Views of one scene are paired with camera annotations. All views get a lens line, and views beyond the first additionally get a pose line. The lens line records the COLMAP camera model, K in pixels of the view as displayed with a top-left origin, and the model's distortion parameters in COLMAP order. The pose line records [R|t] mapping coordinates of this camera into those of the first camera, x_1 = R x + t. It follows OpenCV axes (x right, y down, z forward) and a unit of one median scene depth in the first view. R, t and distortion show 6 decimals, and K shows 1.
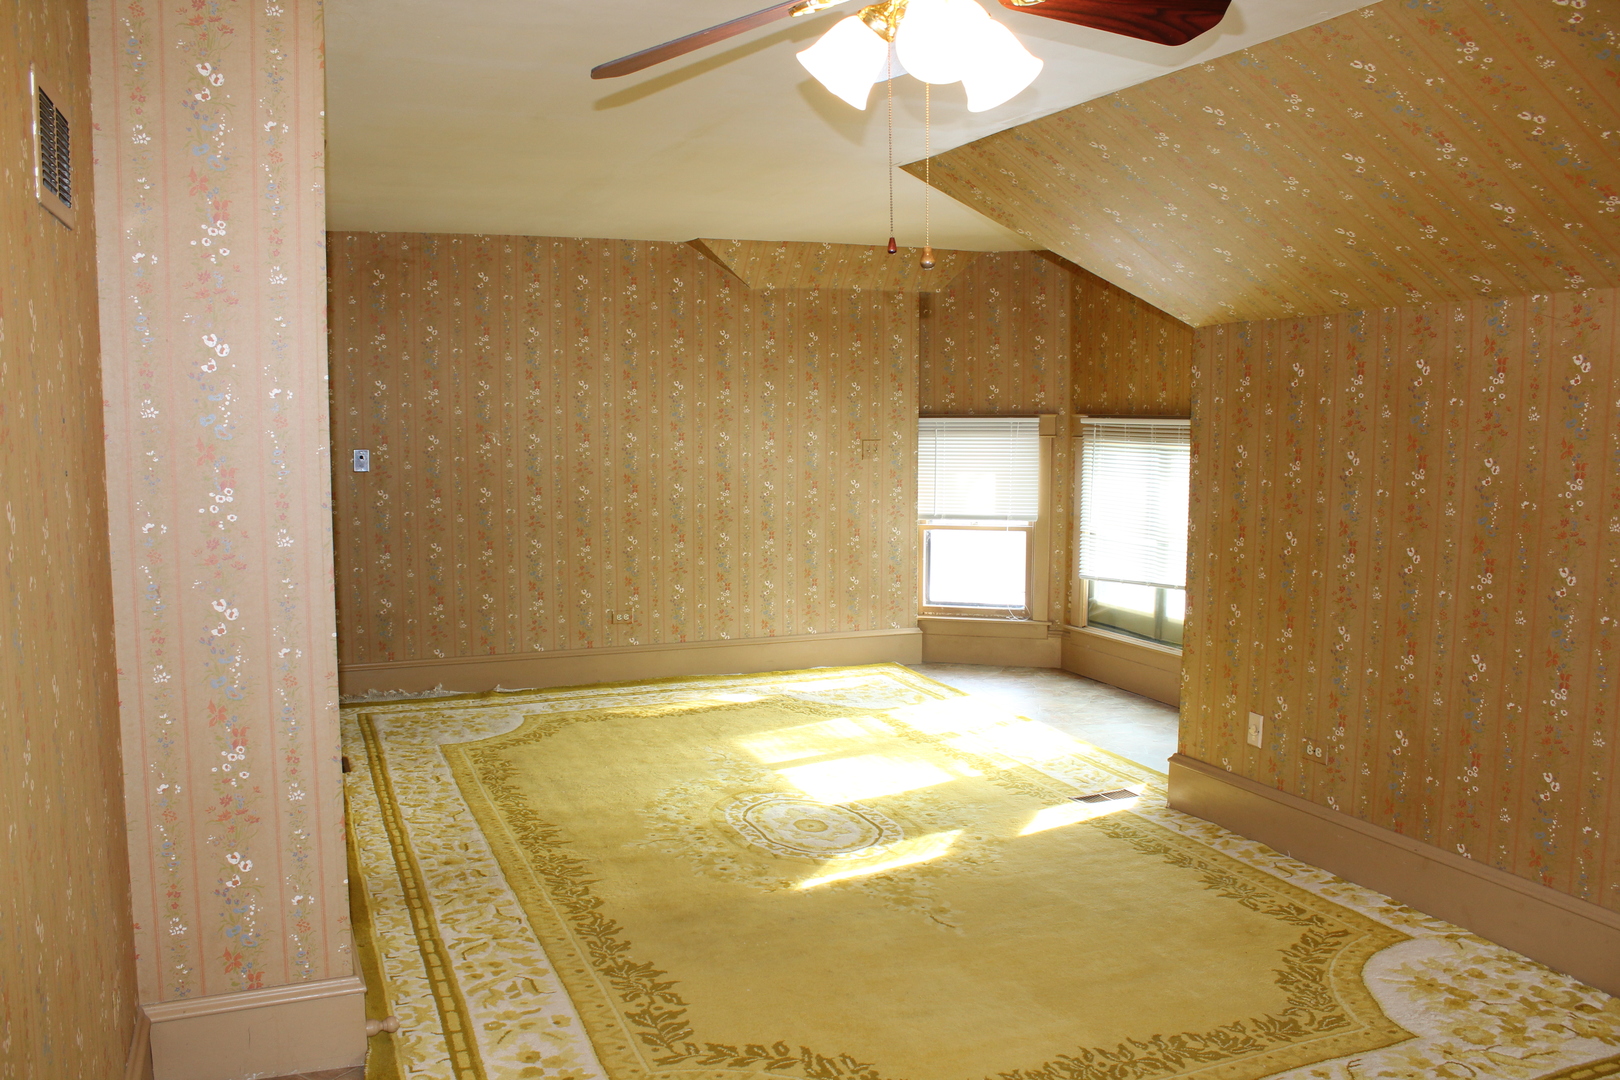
lens RADIAL K [[1352.7, 0, 821.0], [0, 1352.7, 538.9], [0, 0, 1]] dist [-0.132776, 0.109546]
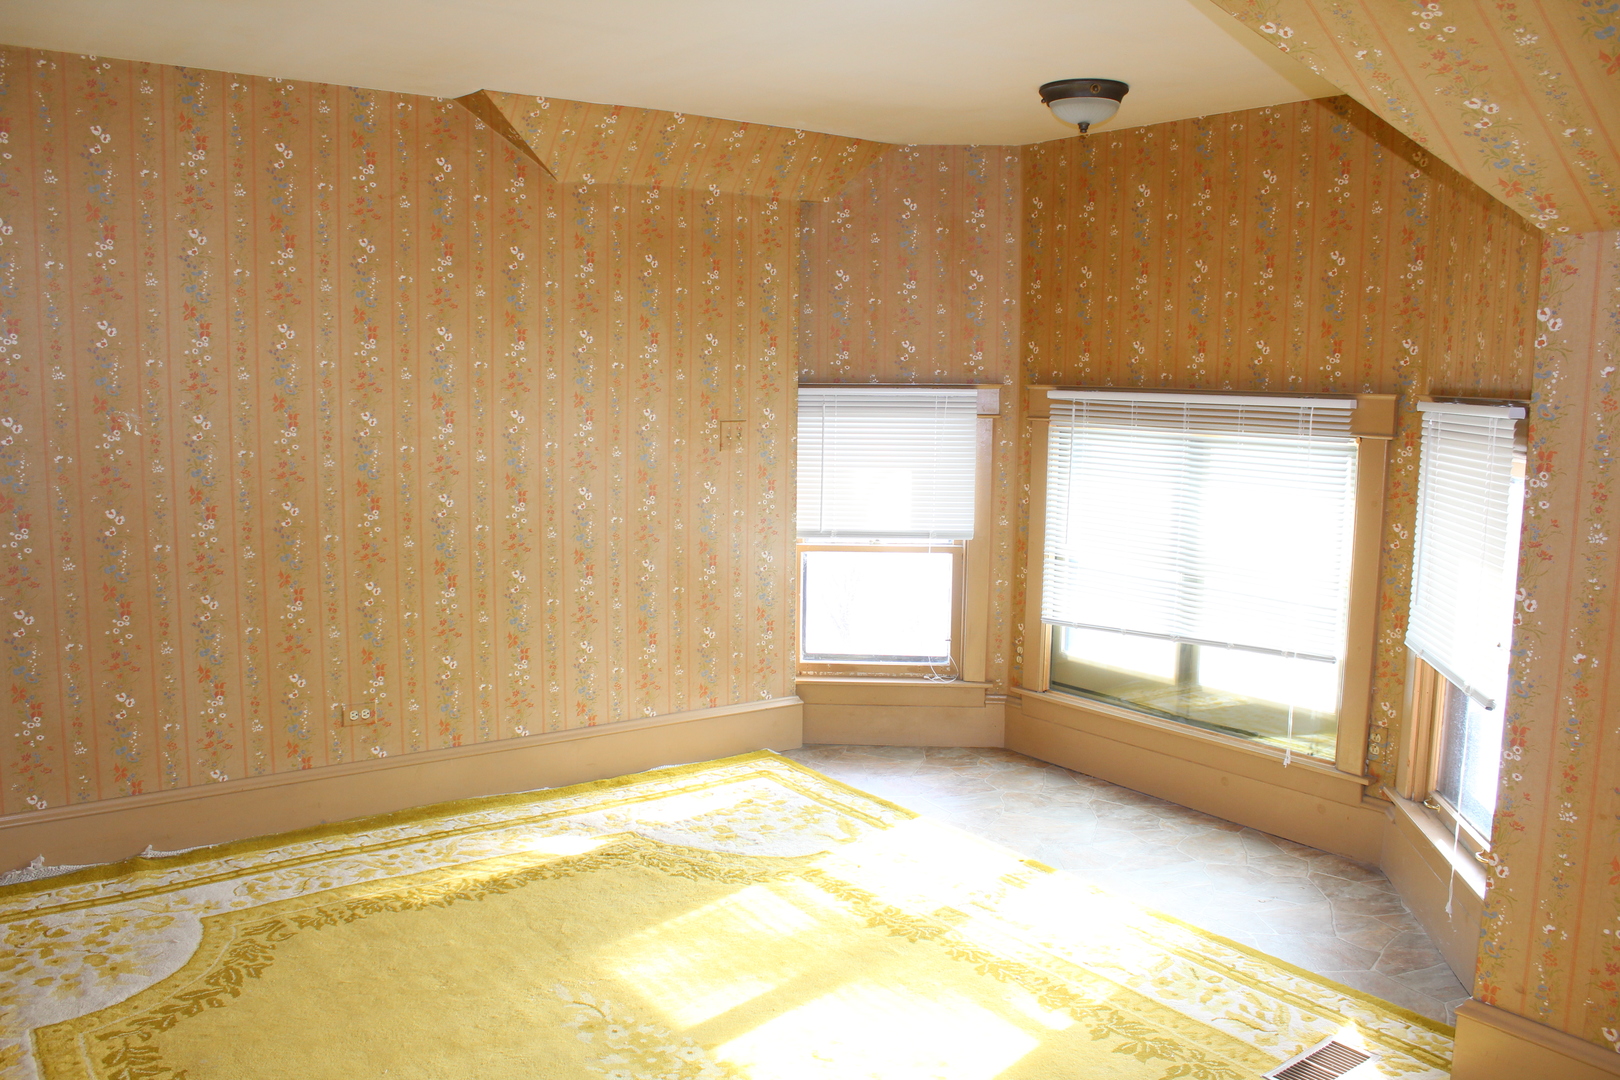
lens RADIAL K [[1352.7, 0, 796.3], [0, 1352.7, 547.3], [0, 0, 1]] dist [-0.132776, 0.109546]
pose [[0.972891, -0.019461, 0.230443, -0.094017], [0.011777, 0.999329, 0.034677, -0.036950], [-0.230963, -0.031023, 0.972468, 0.376558]]
